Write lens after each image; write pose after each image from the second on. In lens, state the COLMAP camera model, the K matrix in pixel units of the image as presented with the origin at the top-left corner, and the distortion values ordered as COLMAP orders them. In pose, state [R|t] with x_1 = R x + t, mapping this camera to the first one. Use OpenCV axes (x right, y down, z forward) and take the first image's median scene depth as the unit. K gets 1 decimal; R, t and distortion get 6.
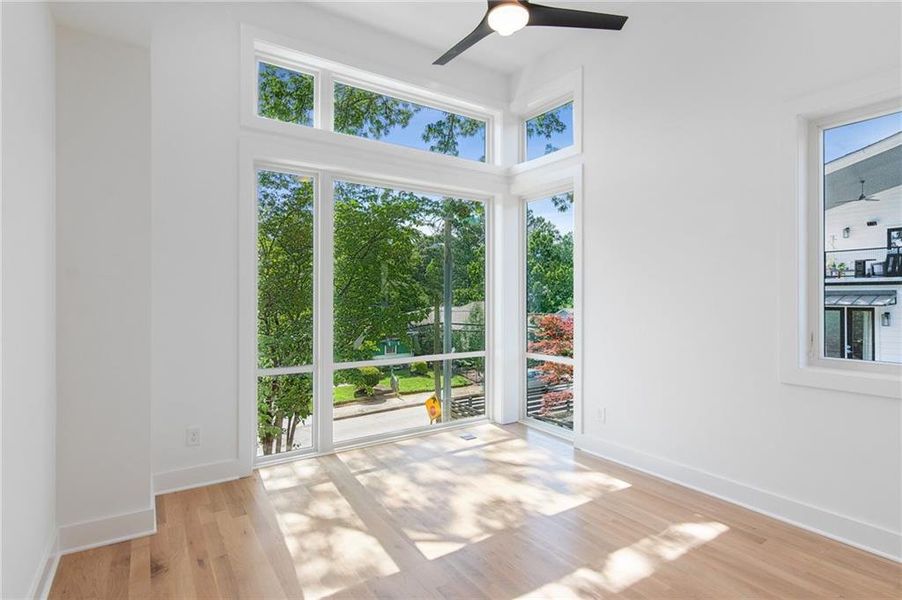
lens RADIAL K [[455.8, 0, 471.3], [0, 455.8, 286.0], [0, 0, 1]] dist [-0.024448, 0.000103]
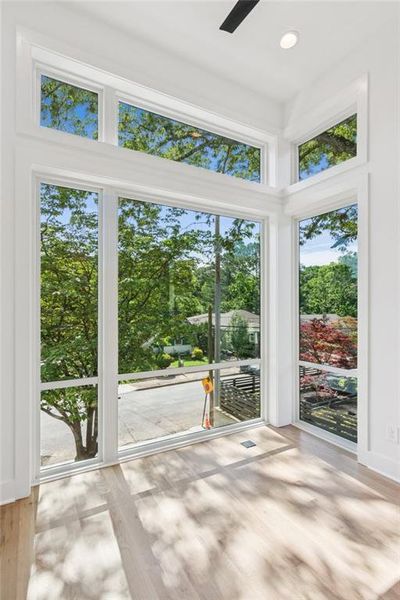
lens RADIAL K [[303.2, 0, 200.0], [0, 303.2, 300.0], [0, 0, 1]] dist [-0.024448, 0.000103]
pose [[0.994514, -0.000310, -0.104605, -0.038467], [0.000418, 0.999999, 0.001011, 0.001550], [0.104604, -0.001049, 0.994513, 0.269385]]
